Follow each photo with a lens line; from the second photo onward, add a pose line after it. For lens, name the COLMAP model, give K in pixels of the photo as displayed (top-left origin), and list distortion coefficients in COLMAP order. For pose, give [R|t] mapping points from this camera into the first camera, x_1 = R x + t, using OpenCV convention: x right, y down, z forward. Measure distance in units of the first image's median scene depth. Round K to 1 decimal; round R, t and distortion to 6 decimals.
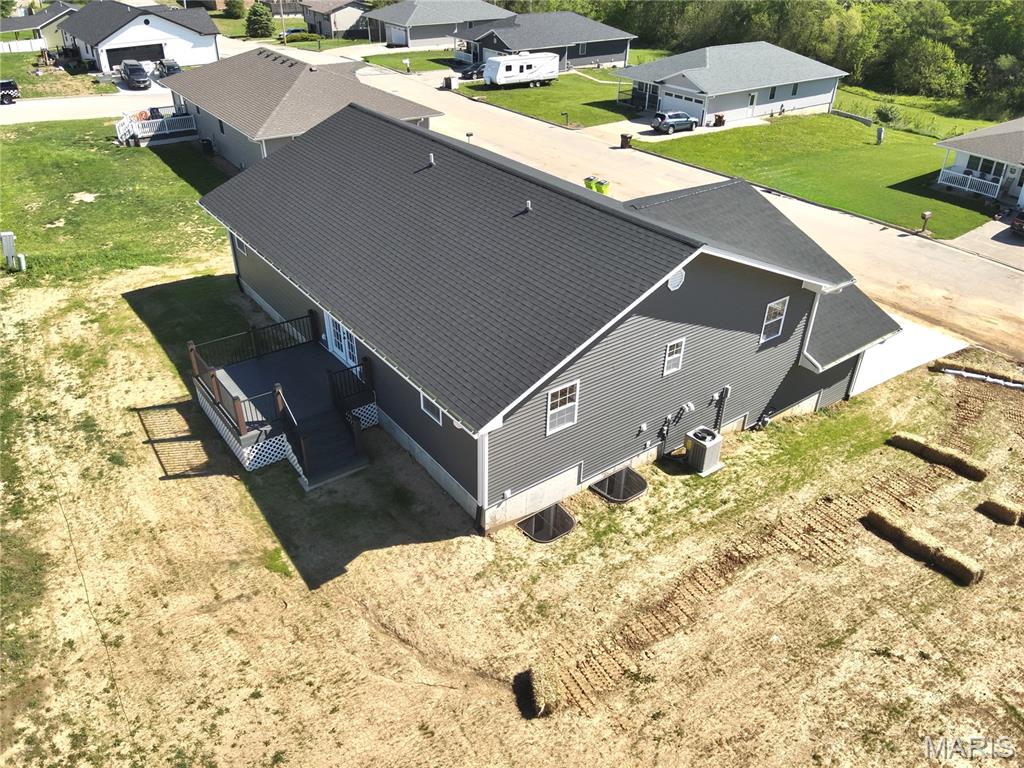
lens RADIAL K [[755.3, 0, 512.0], [0, 755.3, 384.0], [0, 0, 1]] dist [0.071843, -0.168835]
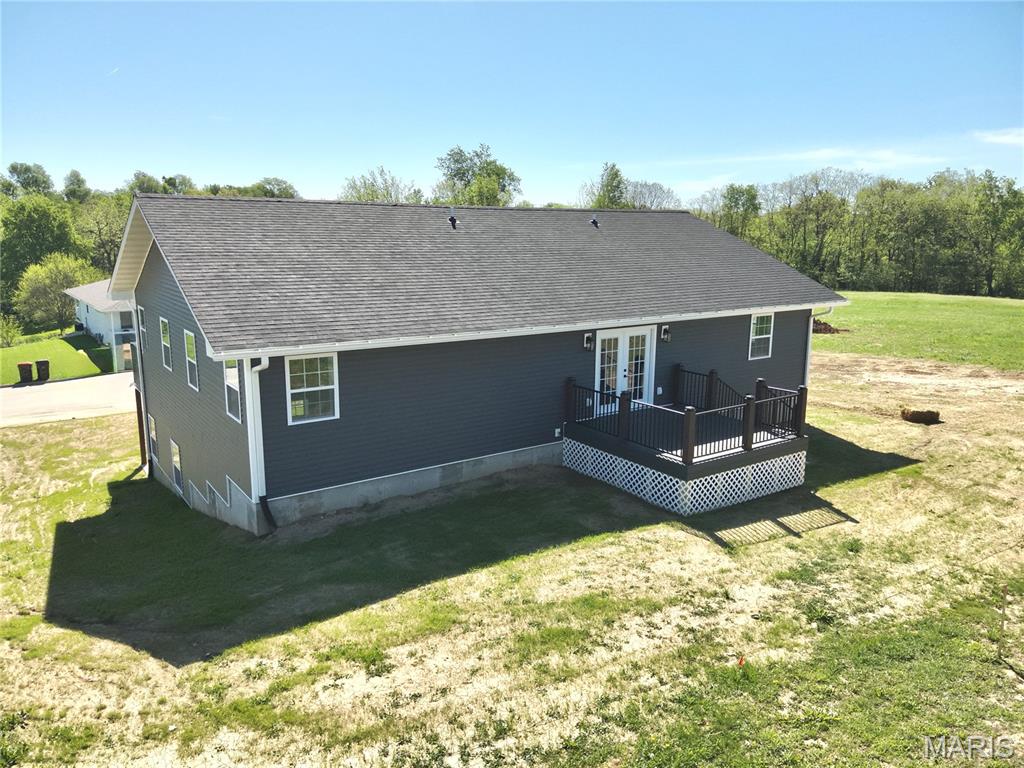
lens RADIAL K [[755.3, 0, 512.0], [0, 755.3, 384.0], [0, 0, 1]] dist [0.071843, -0.168835]
pose [[0.034048, -0.217198, 0.975534, -1.038471], [0.522141, 0.836160, 0.167944, -0.259529], [-0.852179, 0.503648, 0.141878, 0.983255]]
